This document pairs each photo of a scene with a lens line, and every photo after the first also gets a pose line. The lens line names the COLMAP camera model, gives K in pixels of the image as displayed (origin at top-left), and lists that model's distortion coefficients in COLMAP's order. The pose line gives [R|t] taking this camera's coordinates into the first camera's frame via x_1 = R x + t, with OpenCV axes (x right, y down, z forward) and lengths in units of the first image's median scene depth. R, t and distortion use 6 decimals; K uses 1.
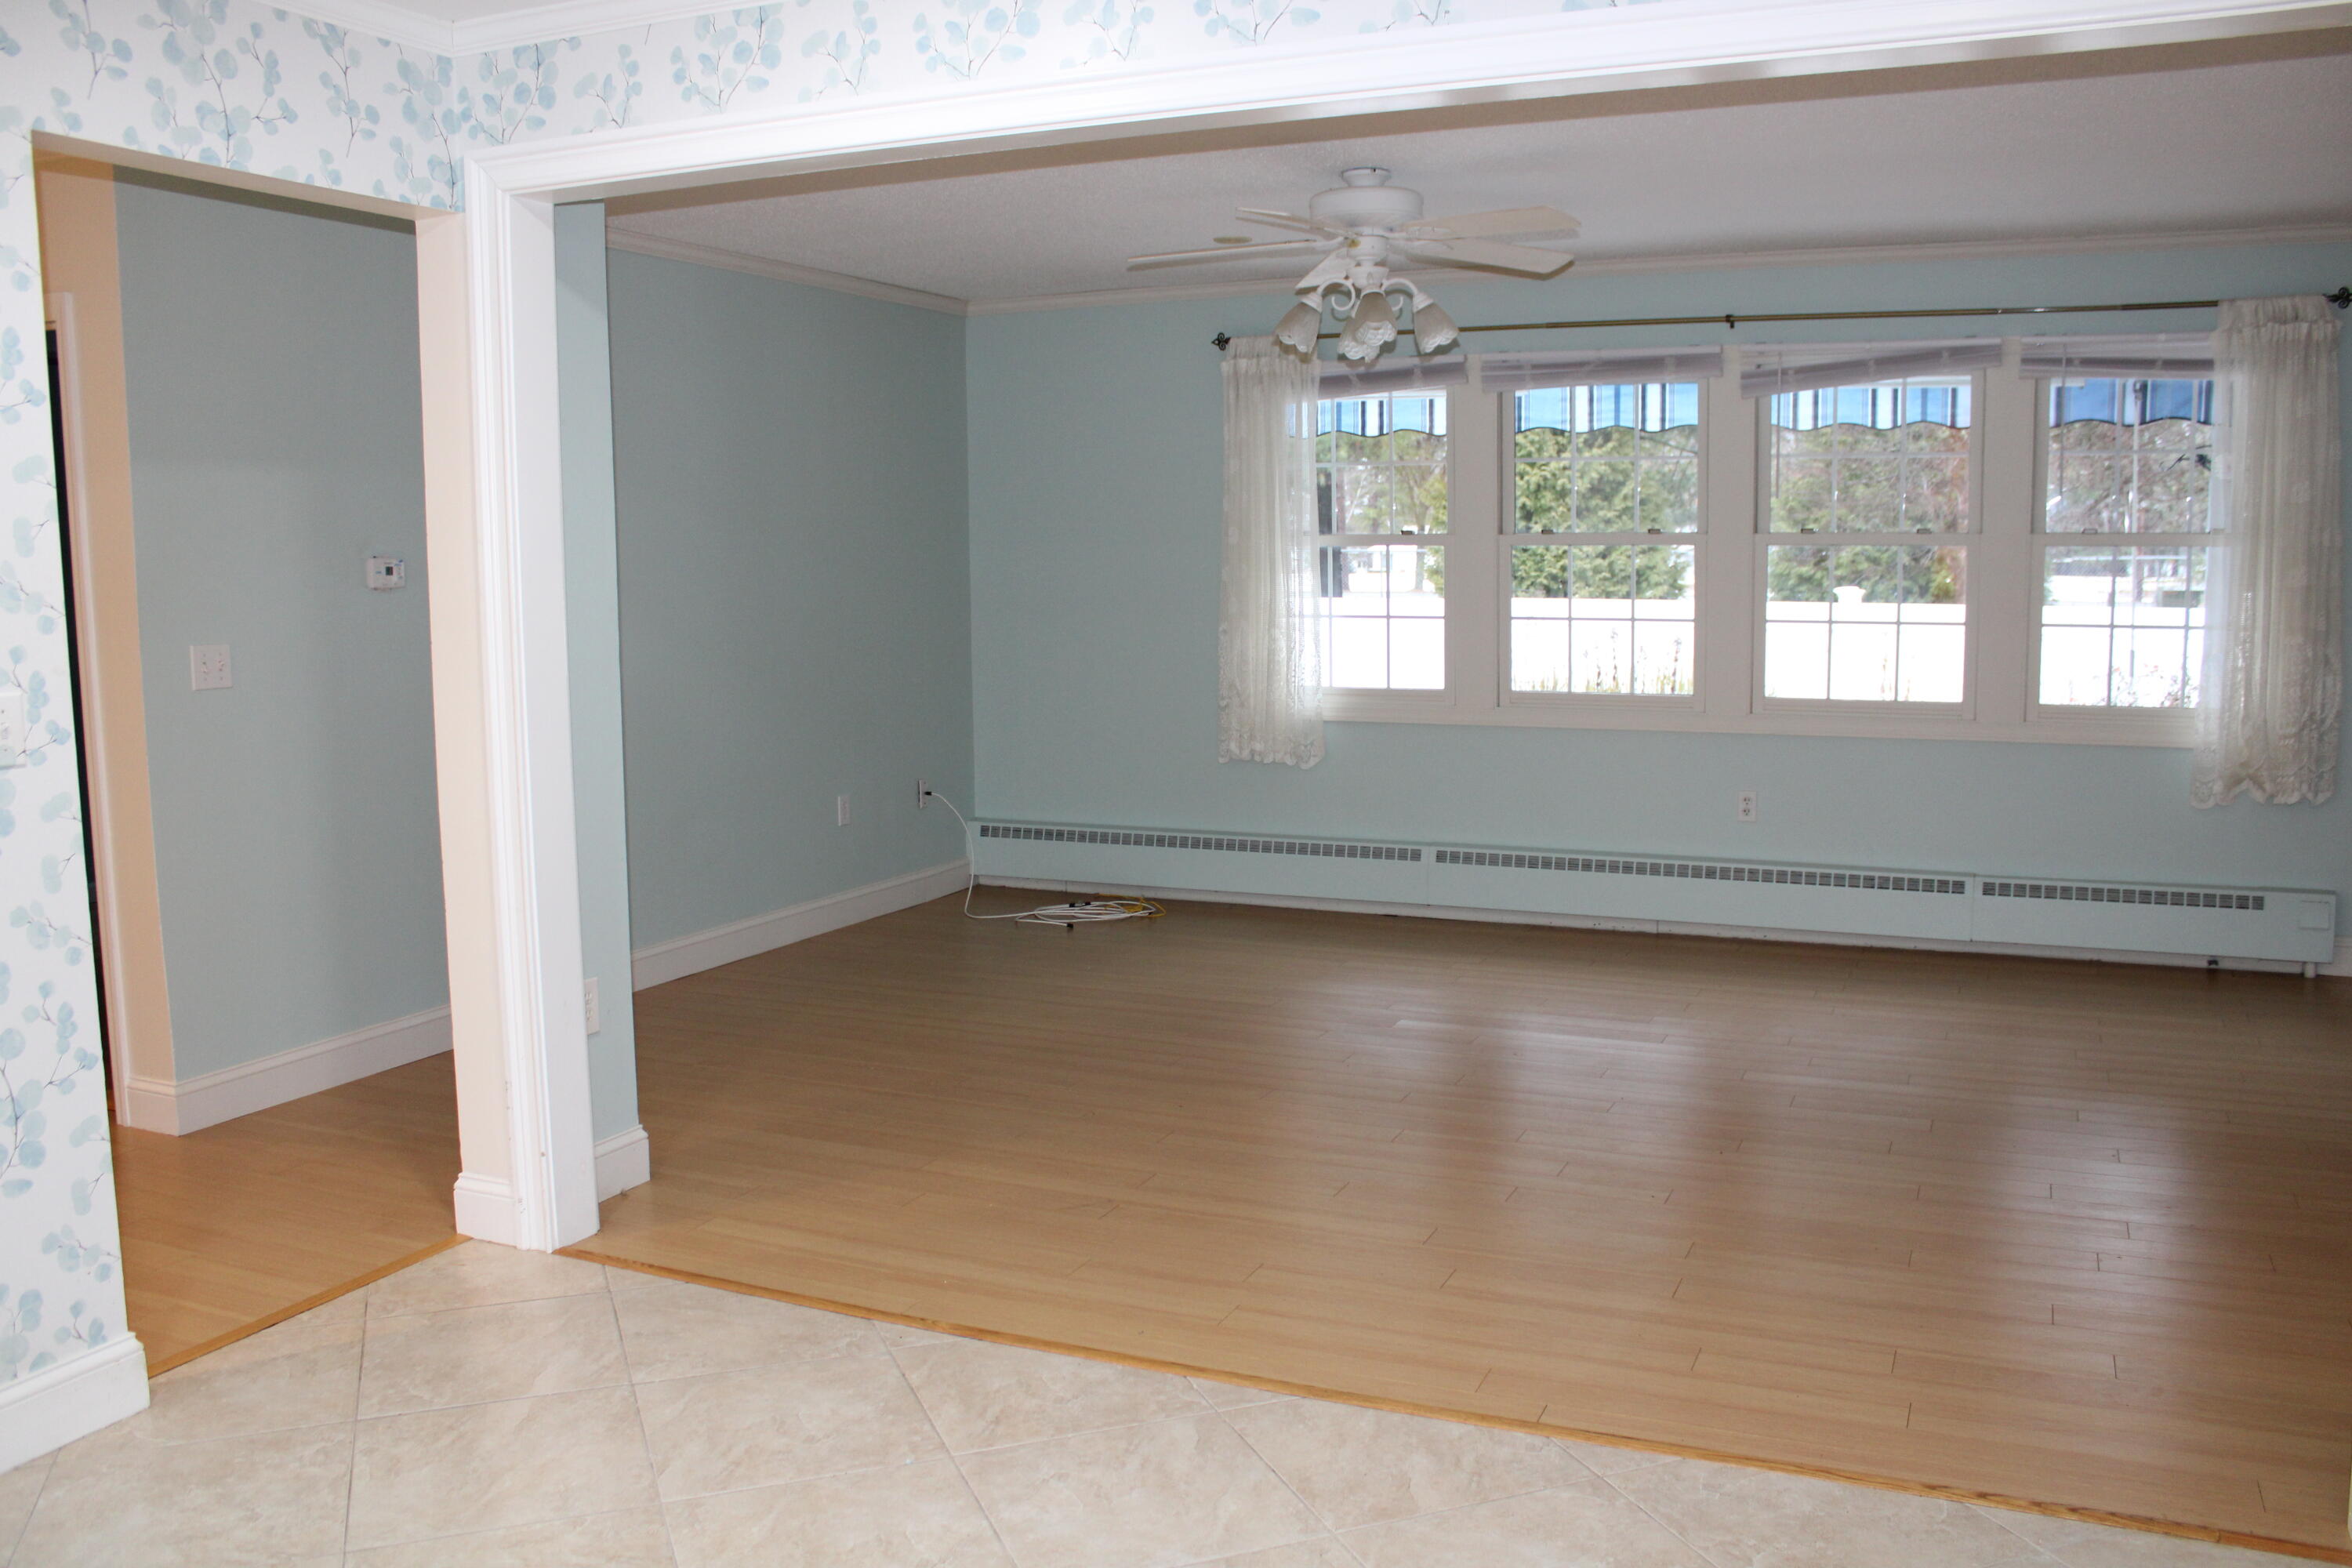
lens RADIAL K [[1951.7, 0, 1199.7], [0, 1951.7, 791.4], [0, 0, 1]] dist [-0.160525, 0.136141]
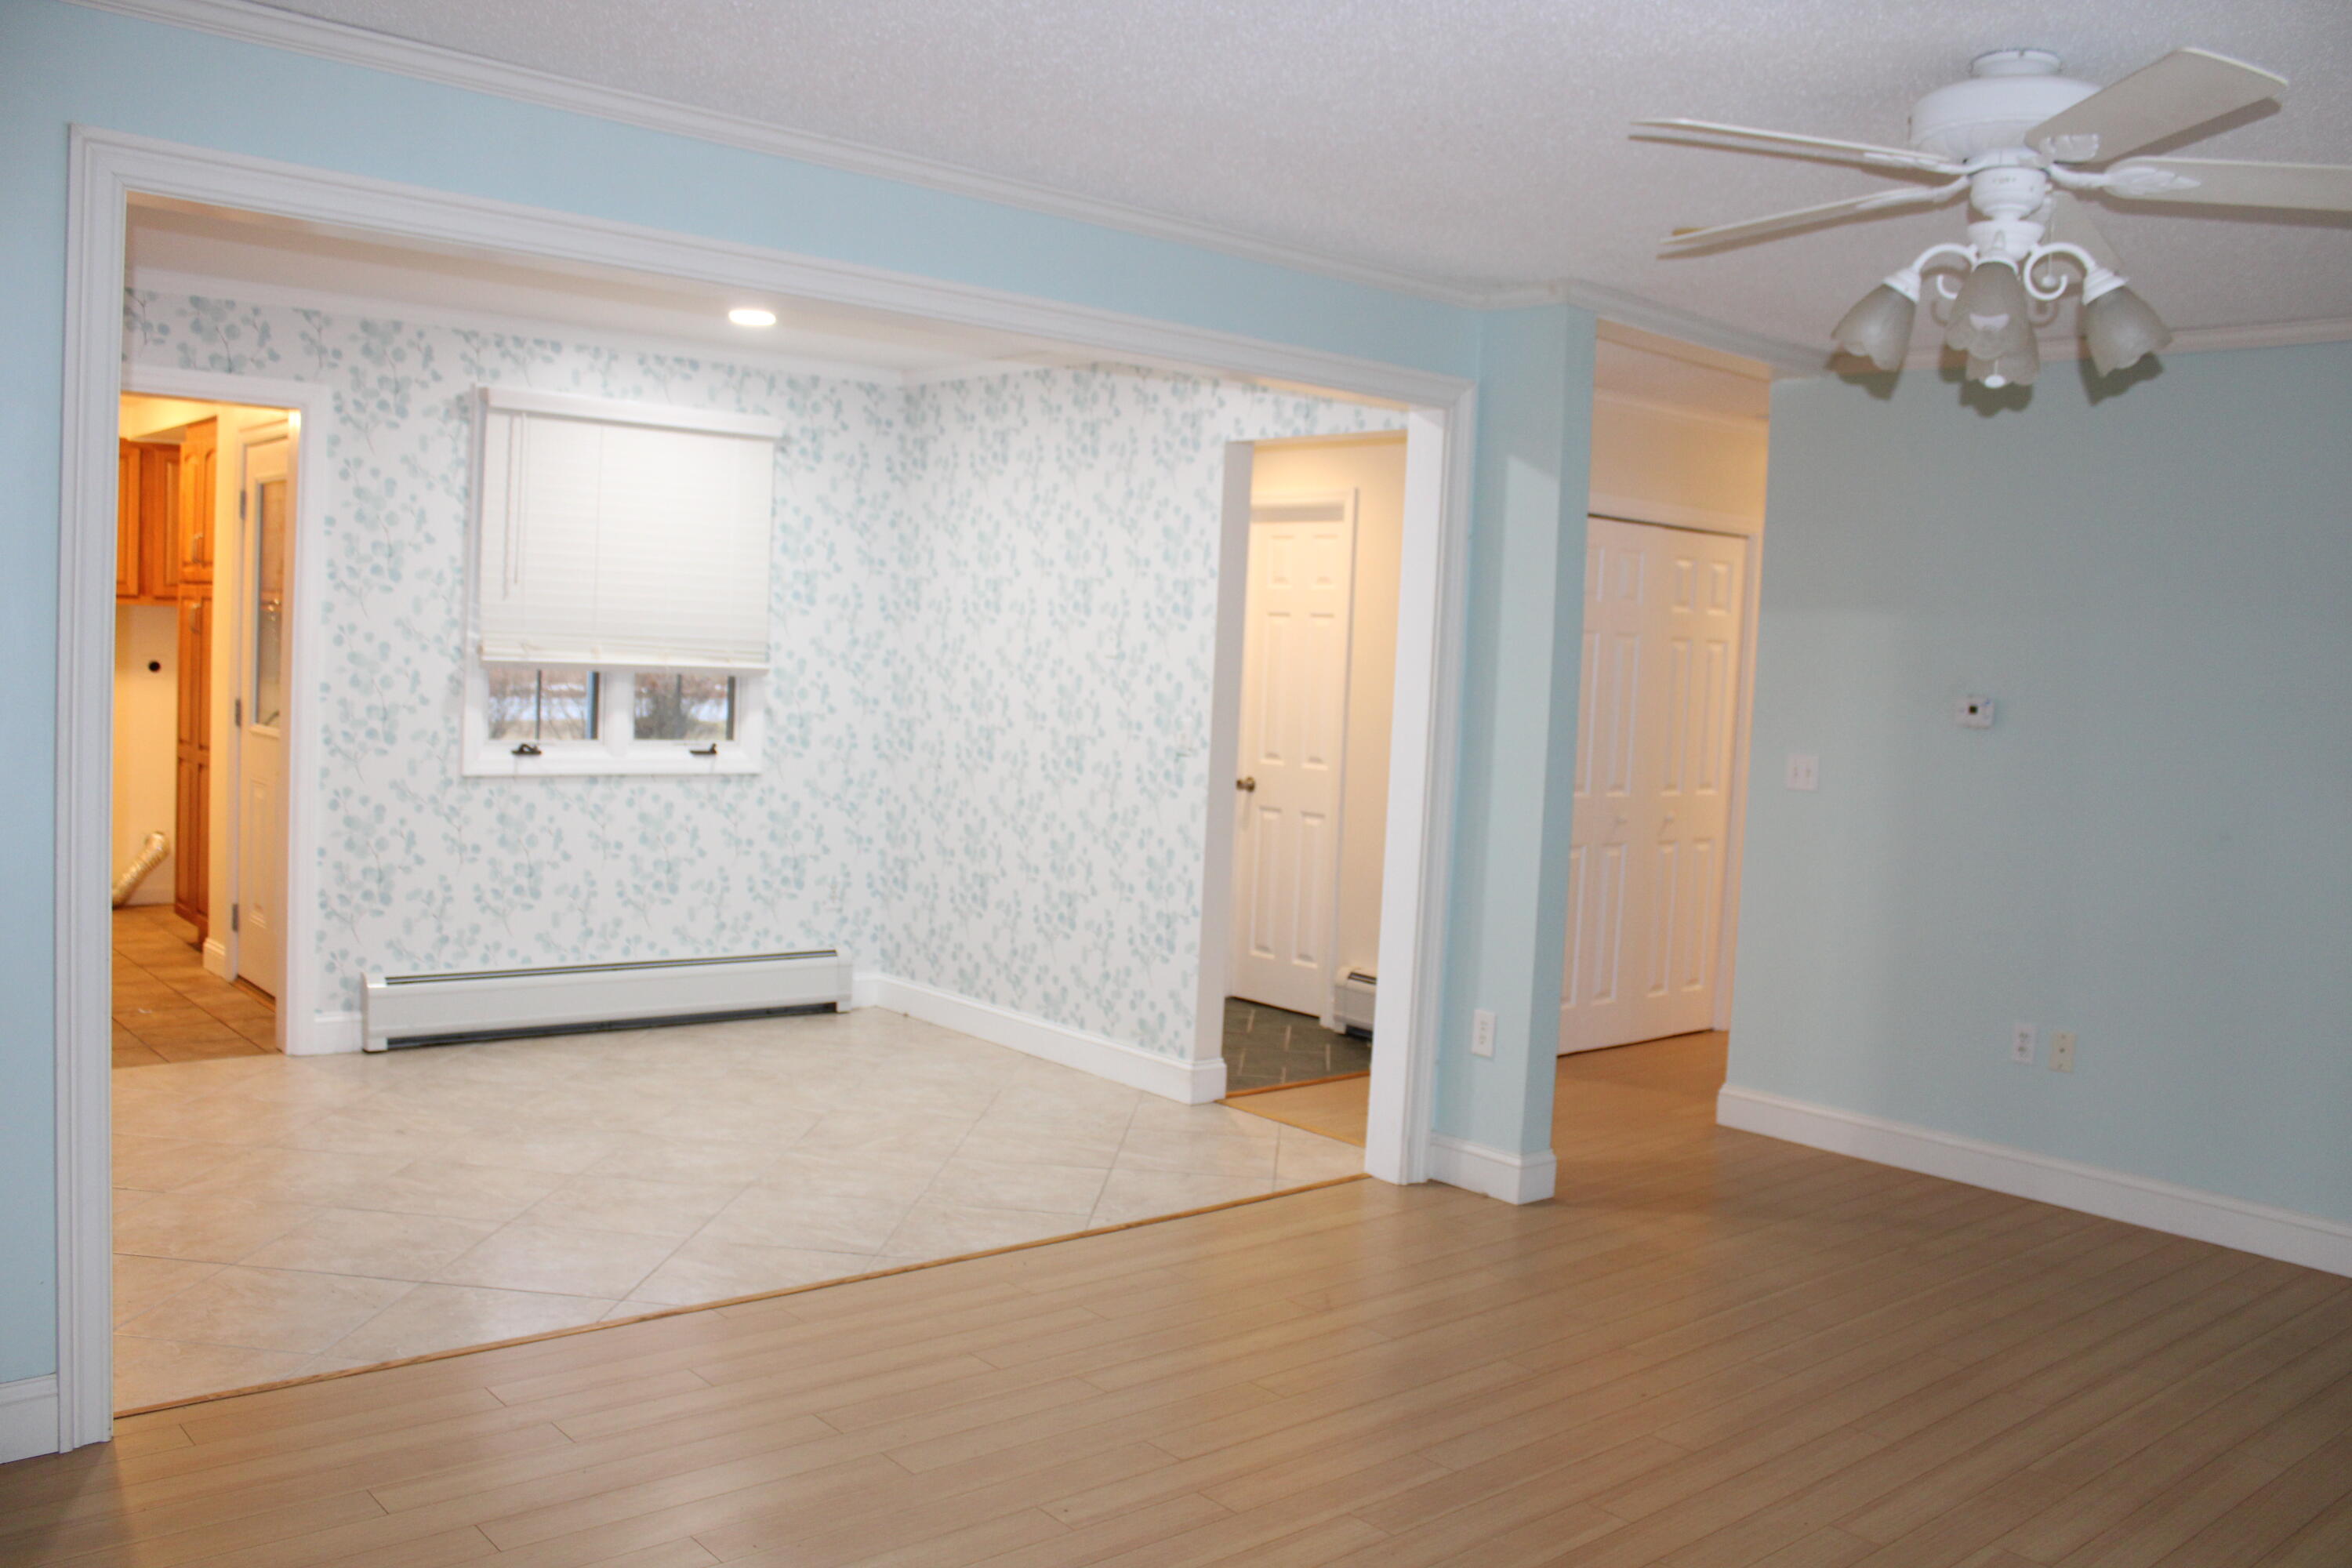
lens RADIAL K [[1951.7, 0, 1182.7], [0, 1951.7, 785.2], [0, 0, 1]] dist [-0.160525, 0.136141]
pose [[-0.436258, 0.051623, -0.898339, 0.762480], [-0.154430, 0.979245, 0.131267, -0.155271], [0.886471, 0.195997, -0.419232, 1.127660]]
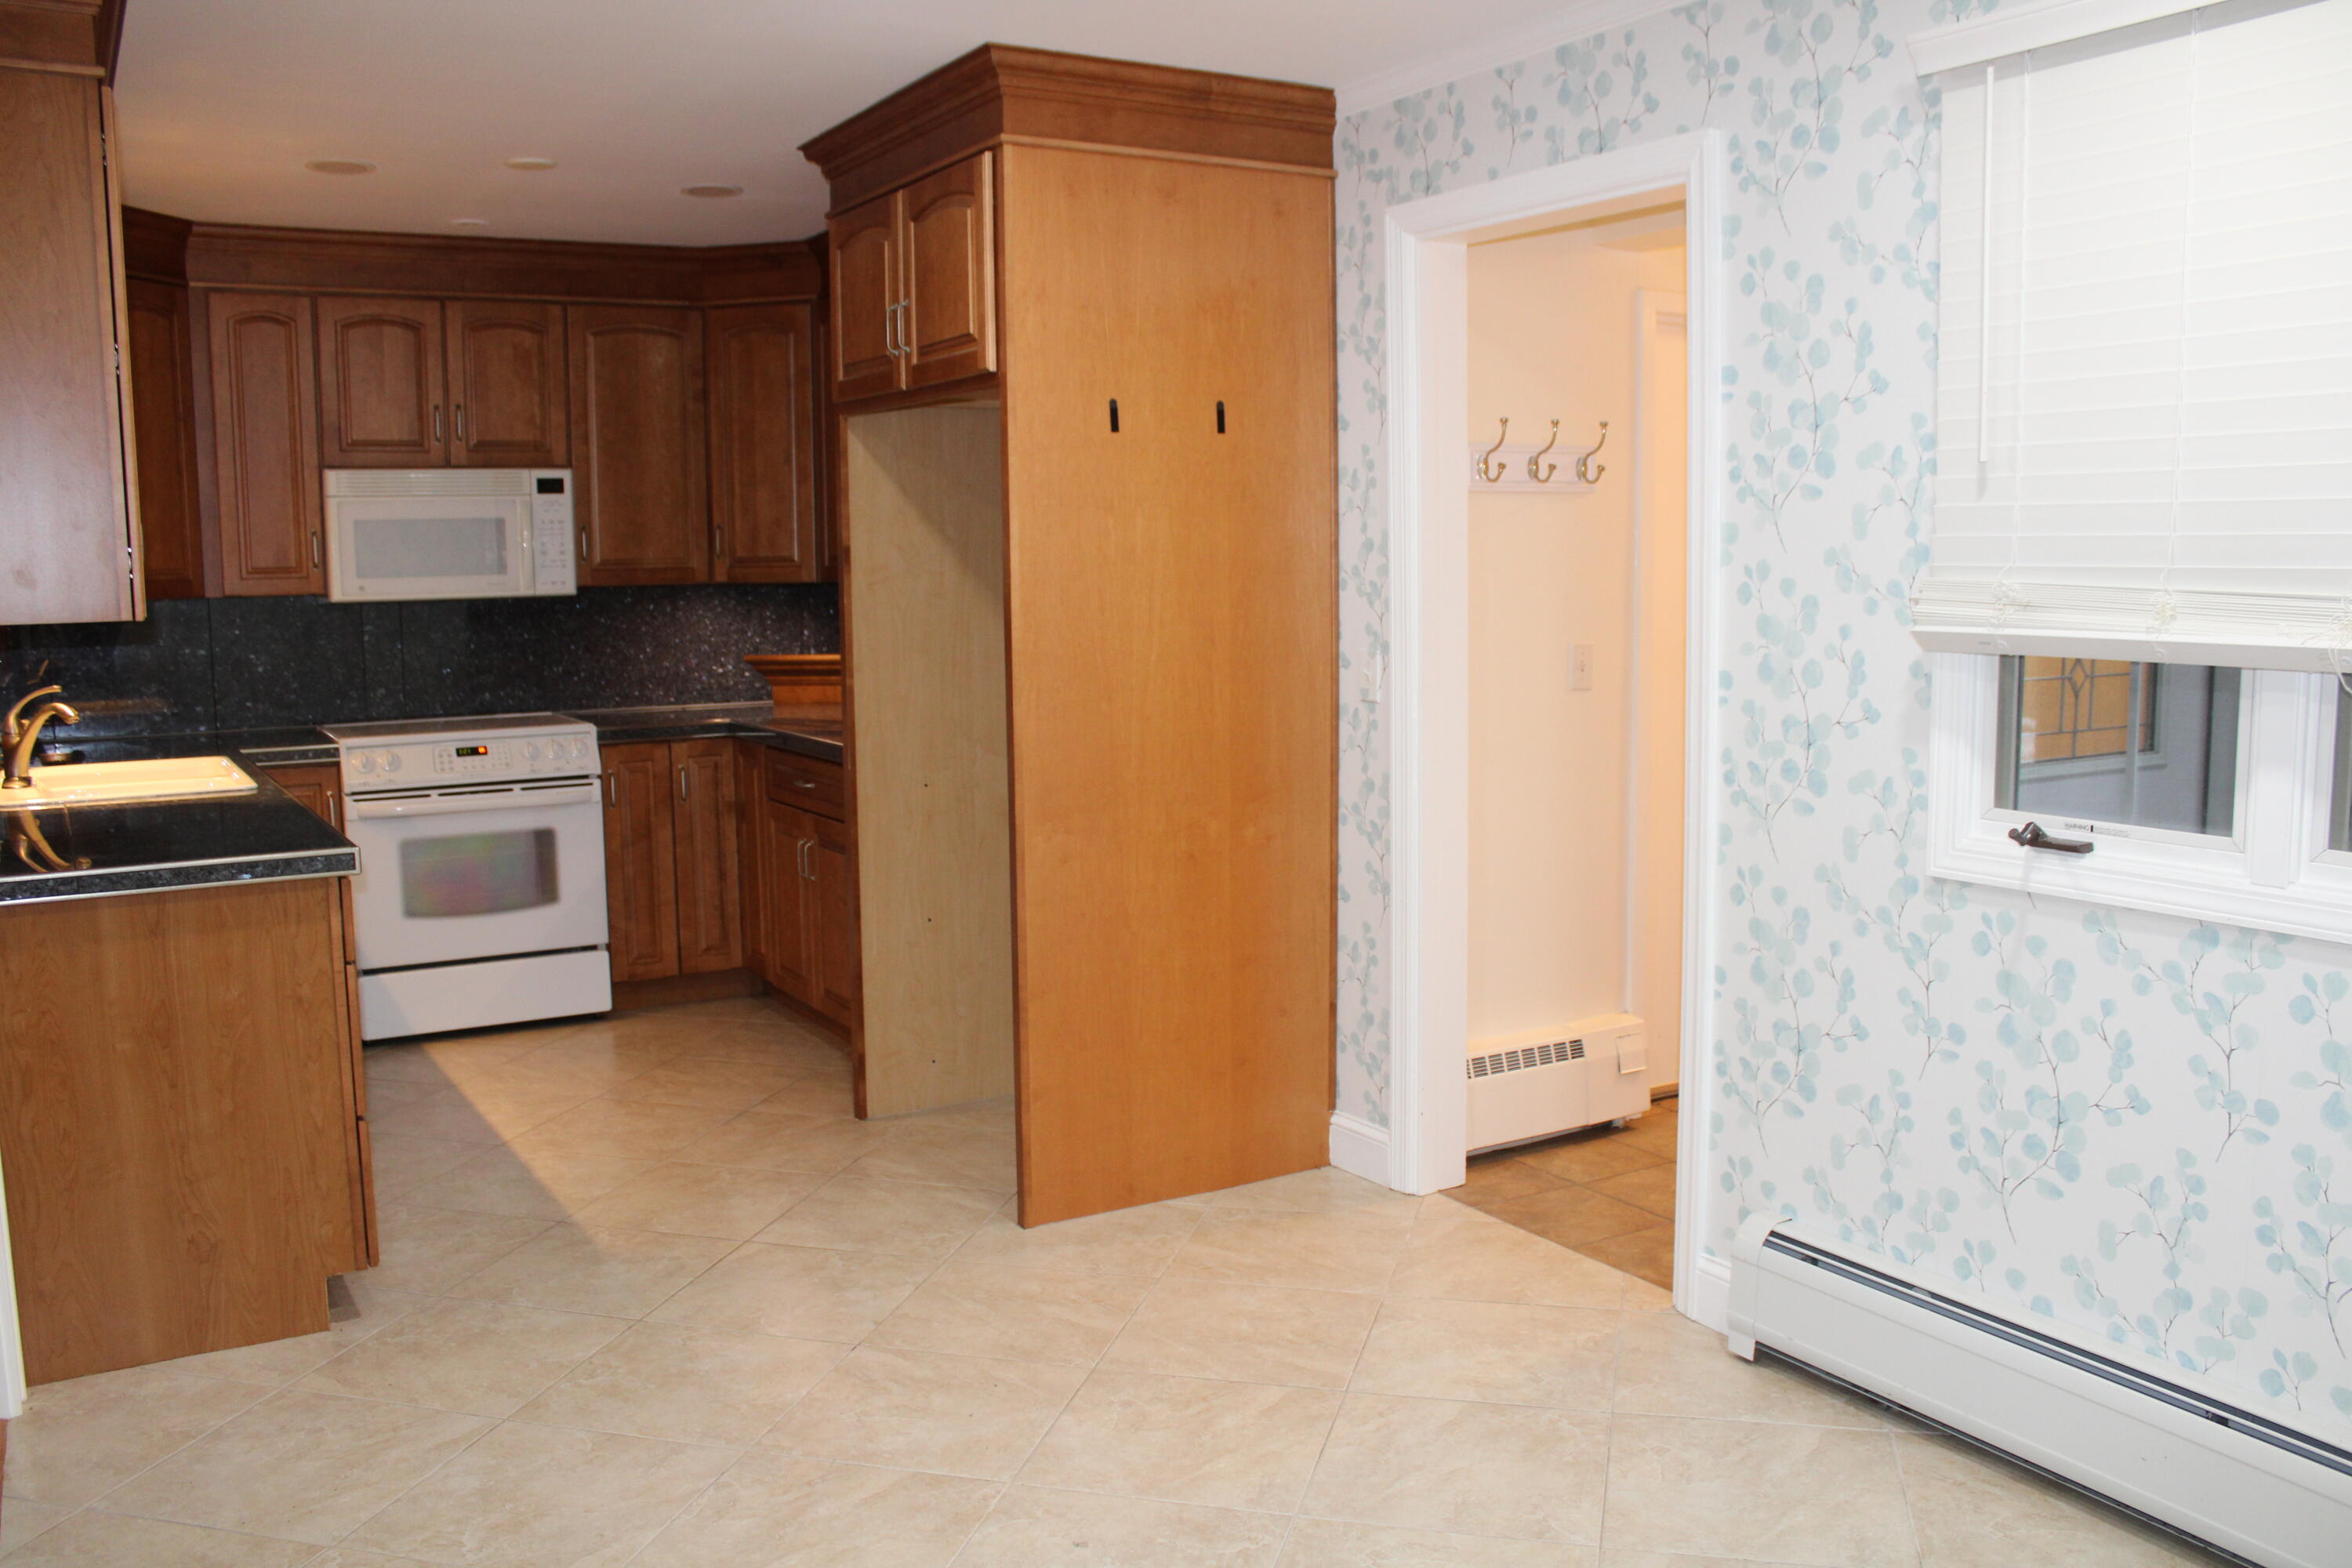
lens RADIAL K [[1951.7, 0, 1183.9], [0, 1951.7, 781.9], [0, 0, 1]] dist [-0.160525, 0.136141]
pose [[-0.812738, -0.051310, 0.580366, -0.367275], [0.088939, 0.973514, 0.210618, -0.095418], [-0.575801, 0.222794, -0.786648, 0.759807]]
